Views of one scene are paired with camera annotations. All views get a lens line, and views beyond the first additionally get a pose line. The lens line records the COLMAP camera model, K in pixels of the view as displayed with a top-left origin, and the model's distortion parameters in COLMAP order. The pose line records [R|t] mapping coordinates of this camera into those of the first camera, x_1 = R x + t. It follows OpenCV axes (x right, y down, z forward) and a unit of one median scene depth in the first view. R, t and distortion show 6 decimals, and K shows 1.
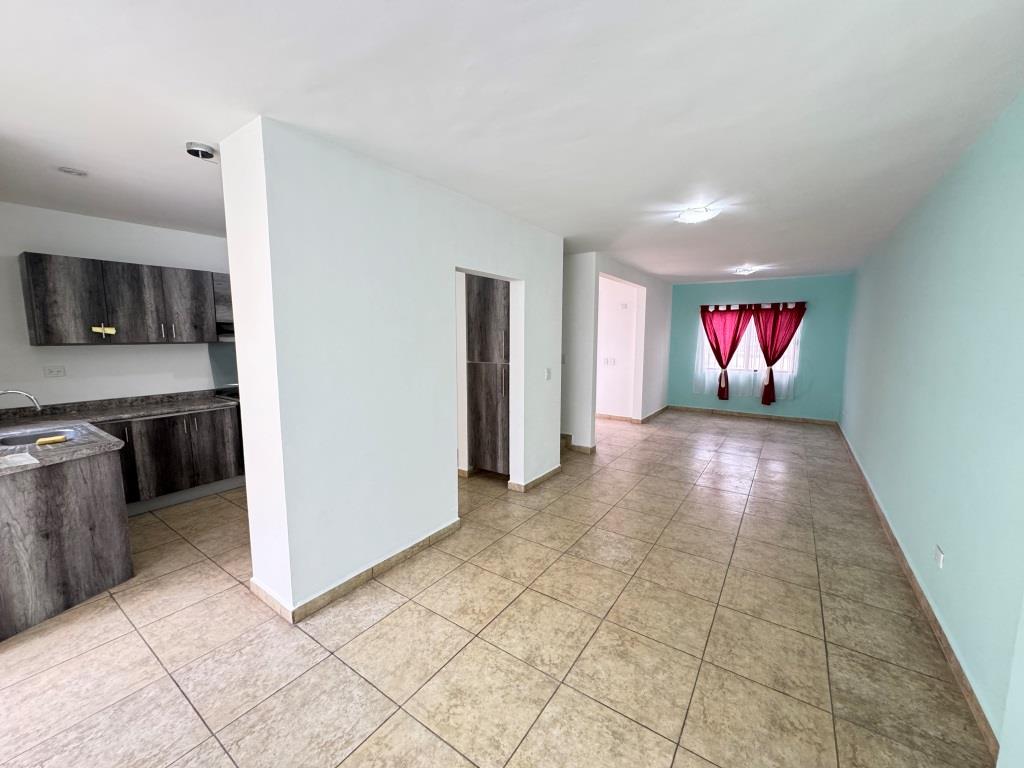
lens RADIAL K [[407.4, 0, 511.9], [0, 407.4, 382.6], [0, 0, 1]] dist [-0.002548, 0.000271]
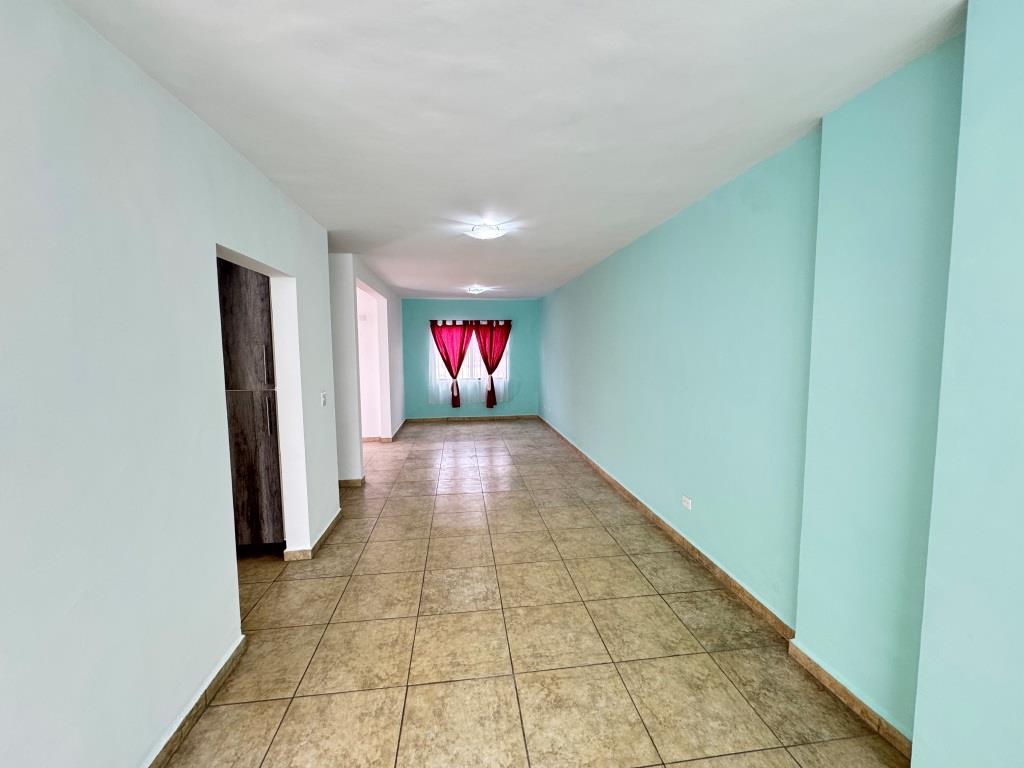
lens RADIAL K [[407.4, 0, 511.9], [0, 407.4, 382.6], [0, 0, 1]] dist [-0.002548, 0.000271]
pose [[0.743075, -0.065039, 0.666040, -0.193237], [0.087173, 0.996193, 0.000023, -0.023810], [-0.663506, 0.058044, 0.745916, 0.195570]]
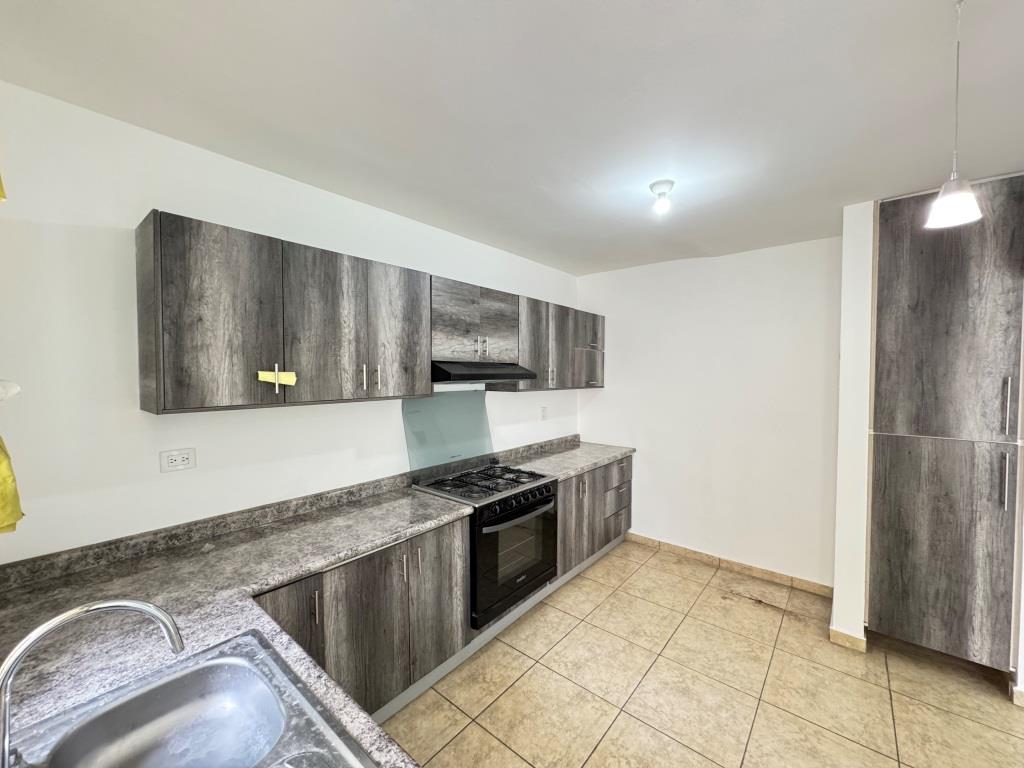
lens RADIAL K [[407.4, 0, 511.9], [0, 407.4, 382.6], [0, 0, 1]] dist [-0.002548, 0.000271]
pose [[0.995776, 0.002631, -0.091778, -0.627774], [-0.010595, 0.996204, -0.086401, -0.077224], [0.091202, 0.087008, 0.992024, 0.498336]]
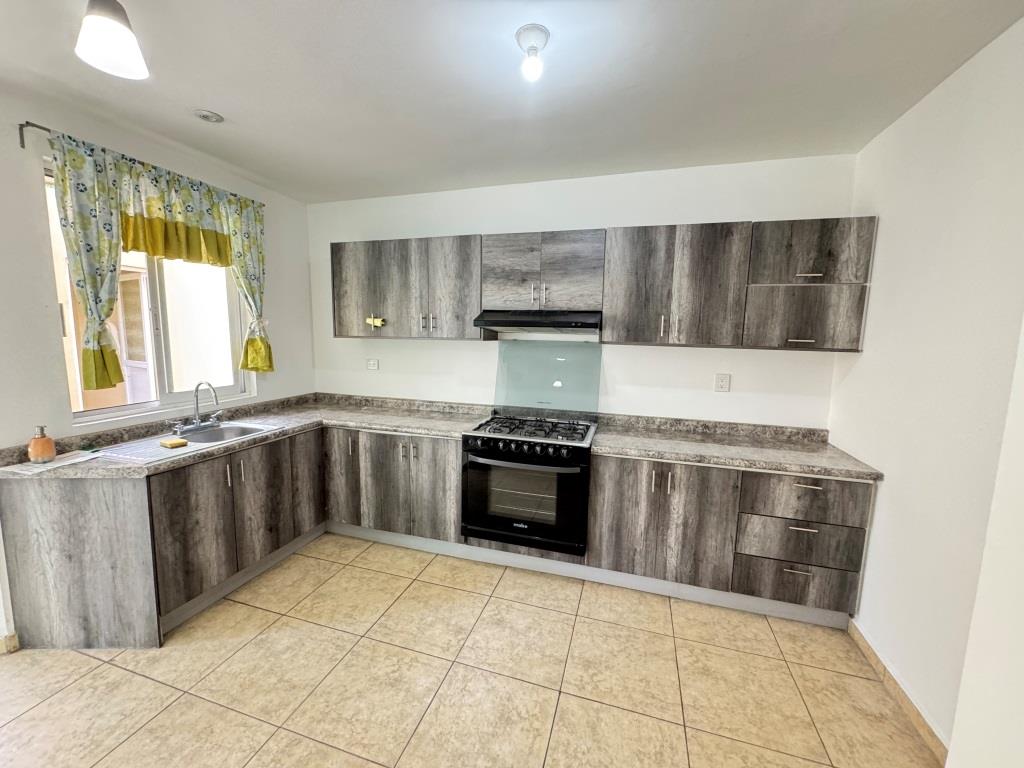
lens RADIAL K [[407.4, 0, 511.9], [0, 407.4, 382.6], [0, 0, 1]] dist [-0.002548, 0.000271]
pose [[0.301587, 0.120689, -0.945769, -0.065661], [-0.126458, 0.988256, 0.085785, -0.104273], [0.945015, 0.093728, 0.313308, 0.947347]]
